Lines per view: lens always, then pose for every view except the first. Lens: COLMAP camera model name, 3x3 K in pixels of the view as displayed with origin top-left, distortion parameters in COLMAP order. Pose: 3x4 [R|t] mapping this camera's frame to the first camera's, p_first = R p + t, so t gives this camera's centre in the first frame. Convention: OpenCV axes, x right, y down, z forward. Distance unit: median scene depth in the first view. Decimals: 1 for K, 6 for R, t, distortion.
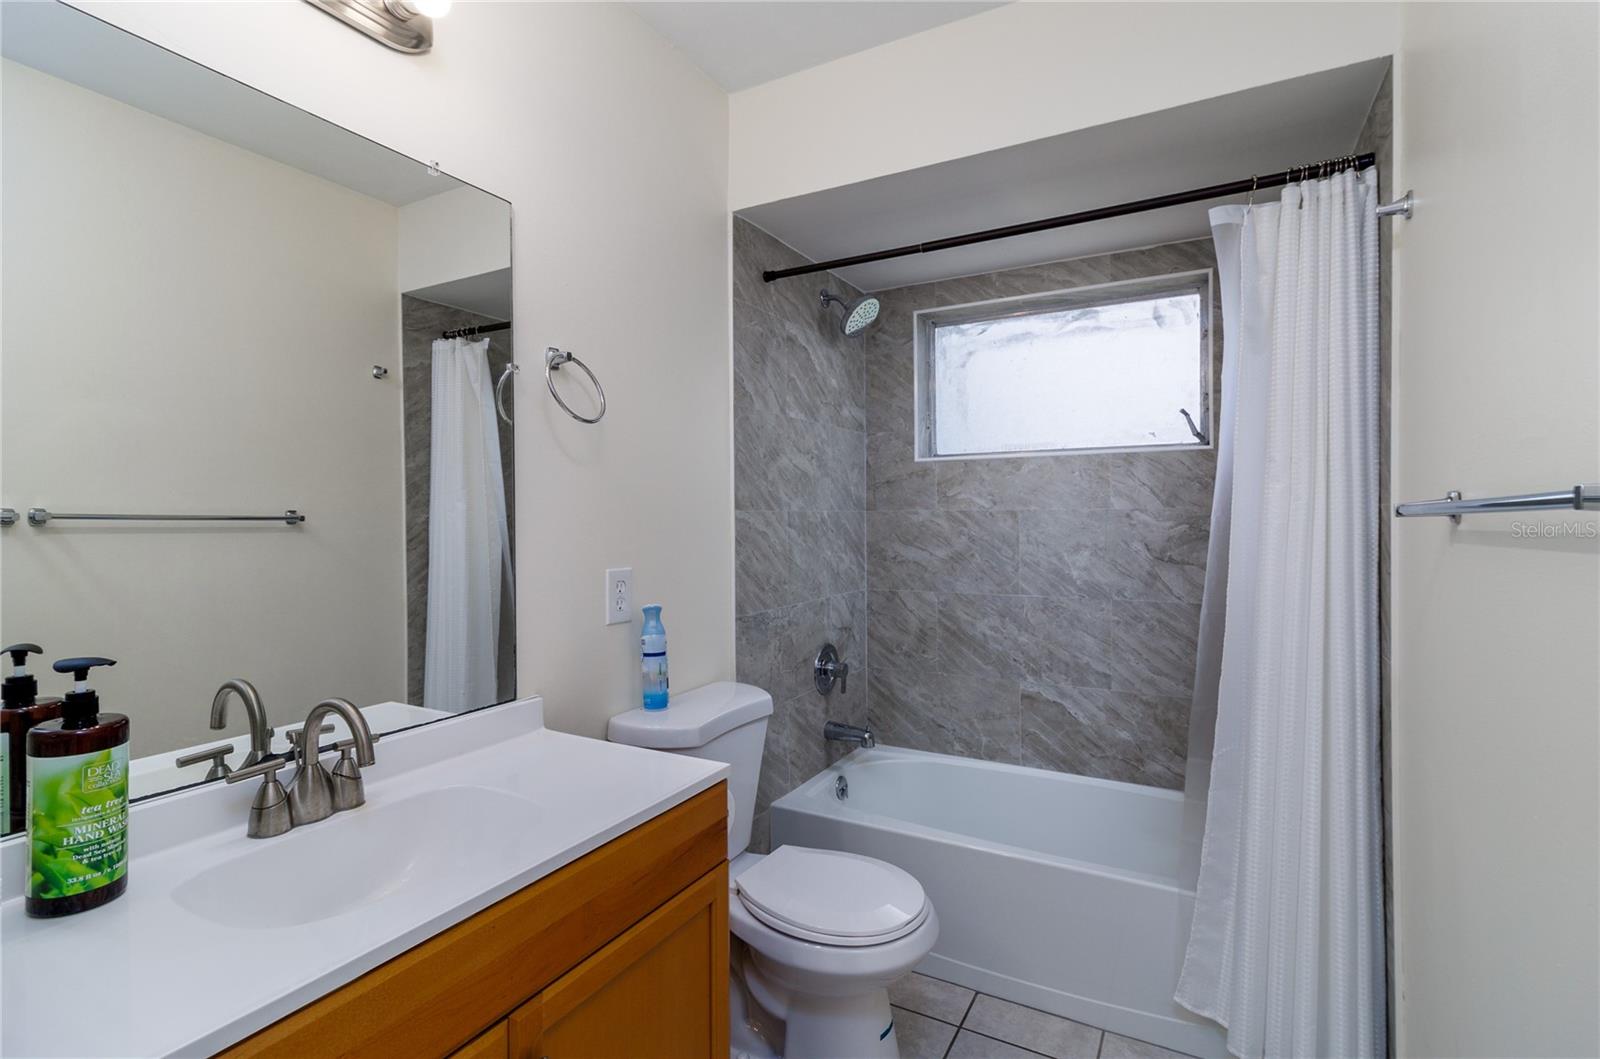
lens RADIAL K [[753.0, 0, 808.1], [0, 753.0, 523.1], [0, 0, 1]] dist [0.000015, 0.009123]
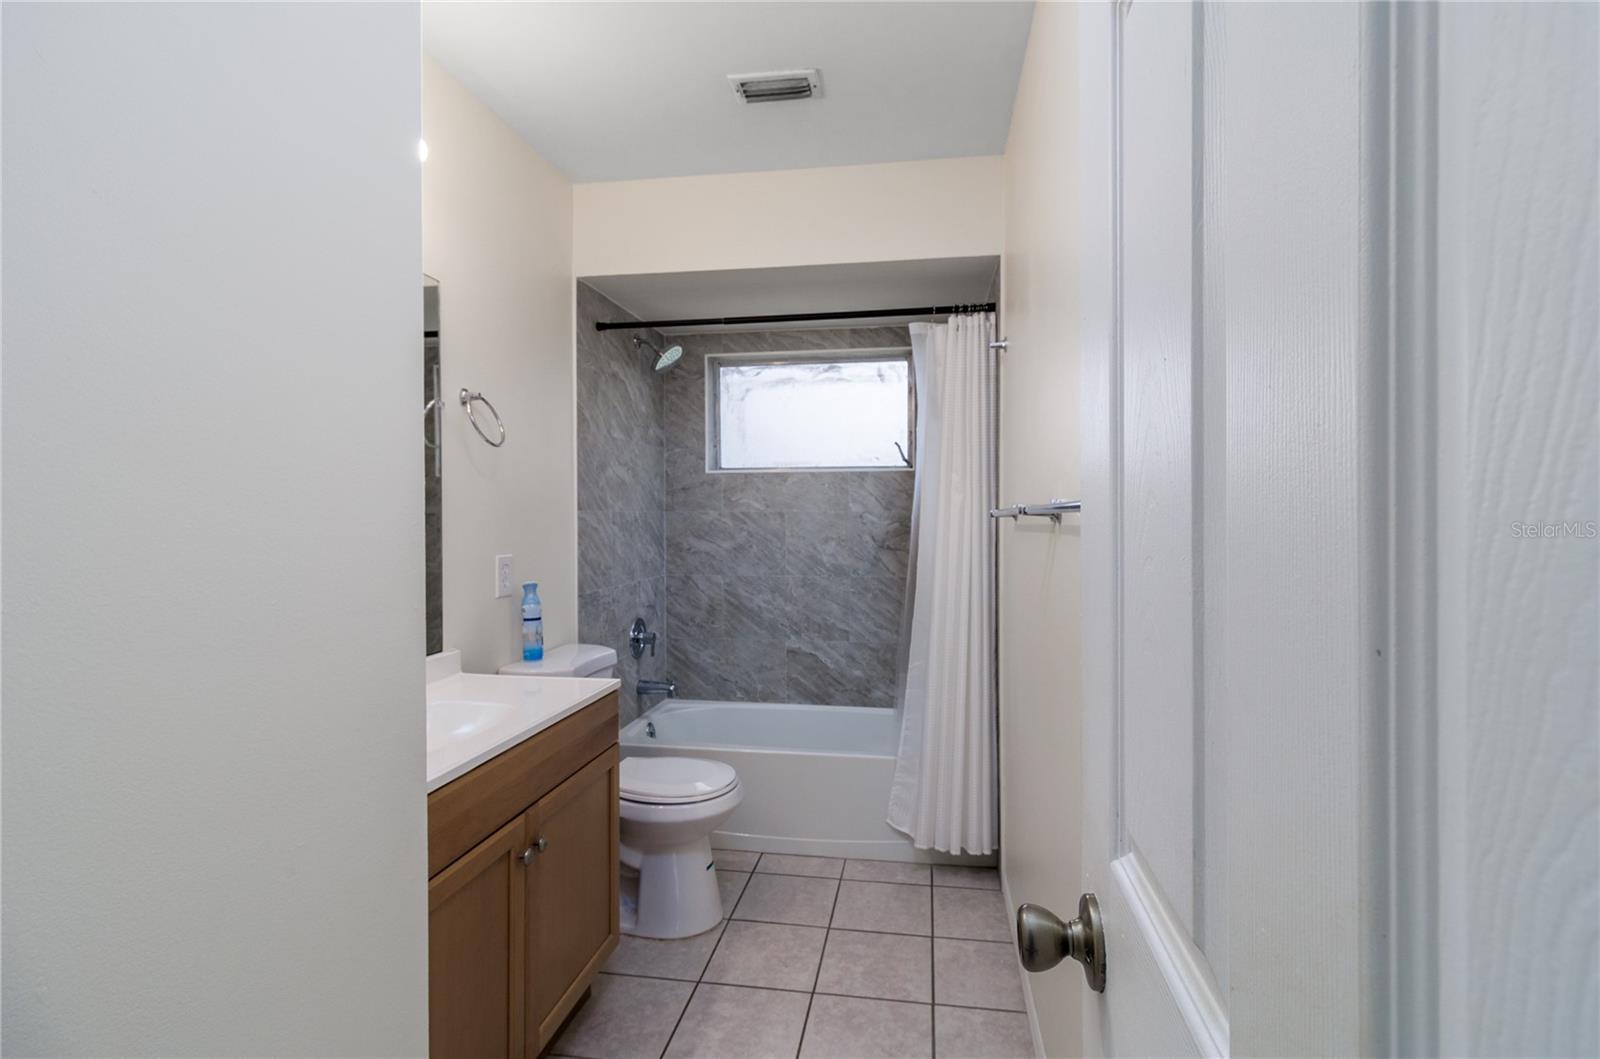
lens RADIAL K [[753.0, 0, 808.1], [0, 753.0, 523.1], [0, 0, 1]] dist [0.000015, 0.009123]
pose [[0.944445, 0.001924, 0.328665, -0.127964], [-0.002001, 0.999998, -0.000105, 0.002709], [-0.328664, -0.000558, 0.944447, -0.290076]]
